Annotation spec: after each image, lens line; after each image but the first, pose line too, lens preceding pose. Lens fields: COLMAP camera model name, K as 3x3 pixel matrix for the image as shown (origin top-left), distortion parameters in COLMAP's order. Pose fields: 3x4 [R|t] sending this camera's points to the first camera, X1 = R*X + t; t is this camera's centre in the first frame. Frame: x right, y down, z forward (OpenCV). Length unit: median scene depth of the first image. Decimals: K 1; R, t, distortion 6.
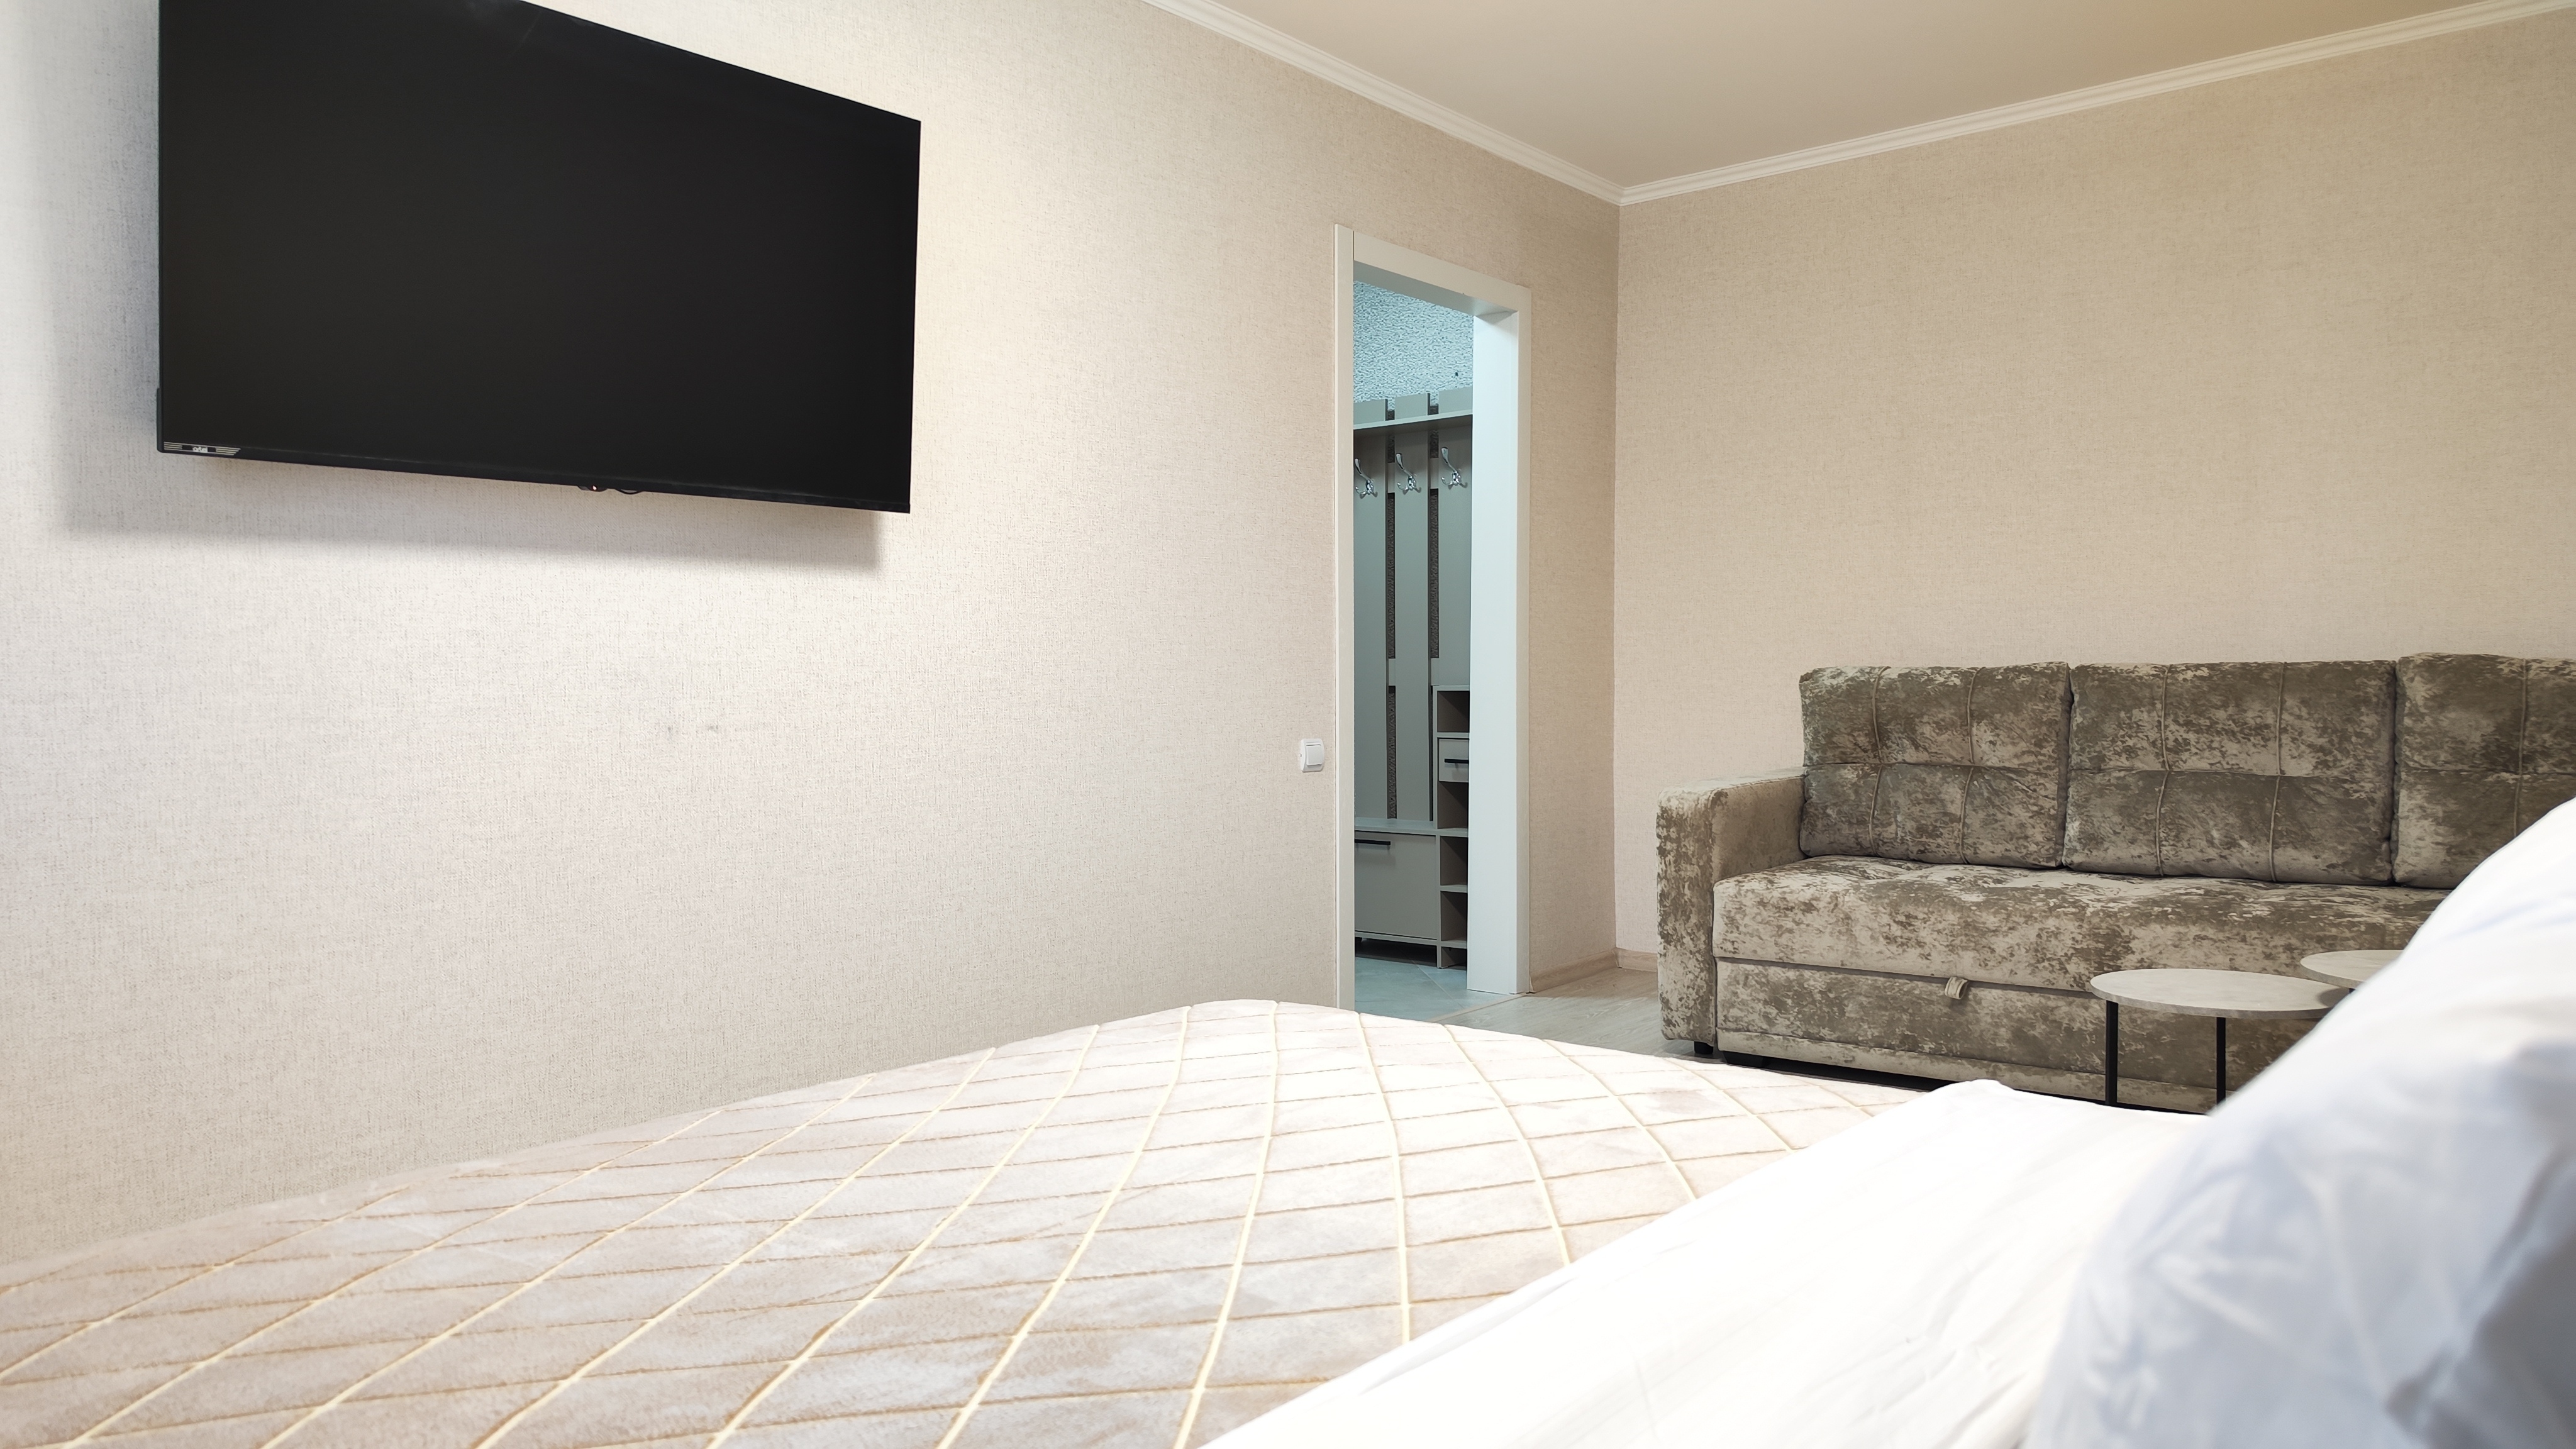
lens RADIAL K [[1770.3, 0, 1282.9], [0, 1770.3, 735.9], [0, 0, 1]] dist [0.074249, -0.053094]
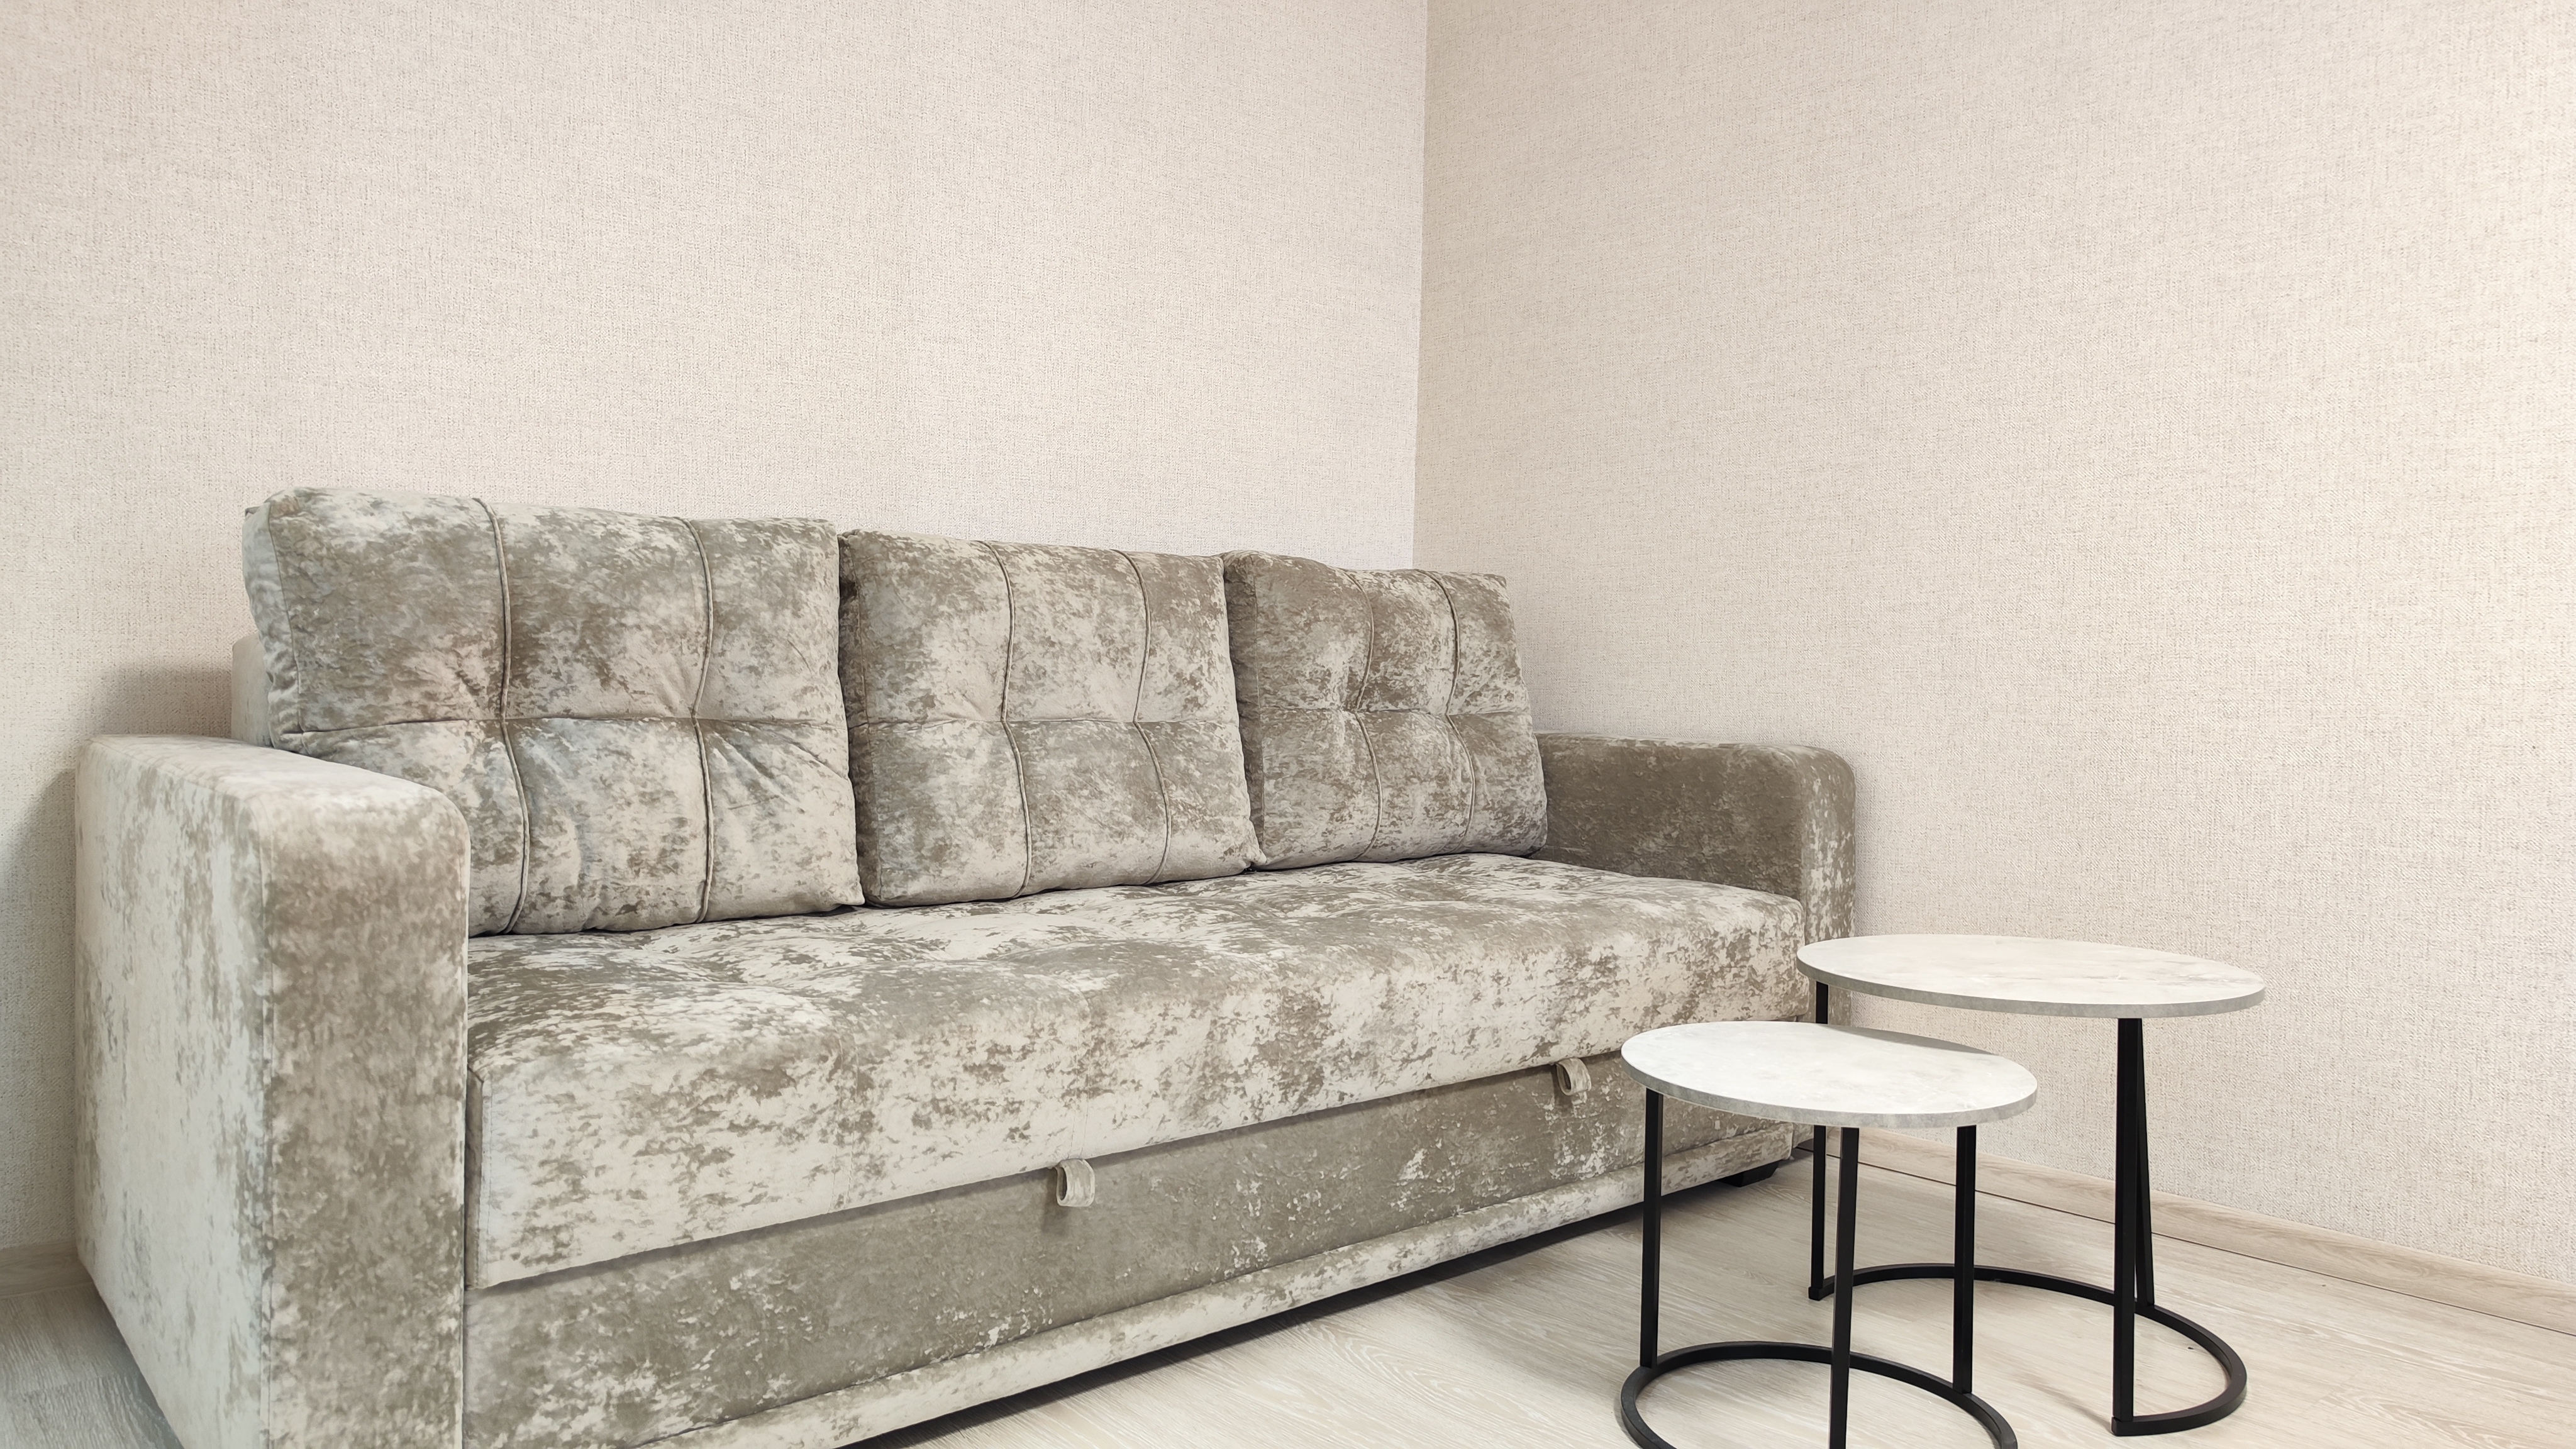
lens RADIAL K [[1740.5, 0, 1288.0], [0, 1740.5, 724.5], [0, 0, 1]] dist [0.109725, -0.204500]
pose [[0.186458, -0.015069, 0.982347, -0.057719], [0.012437, 0.999838, 0.012977, 0.014942], [-0.982384, 0.009798, 0.186615, 0.805177]]
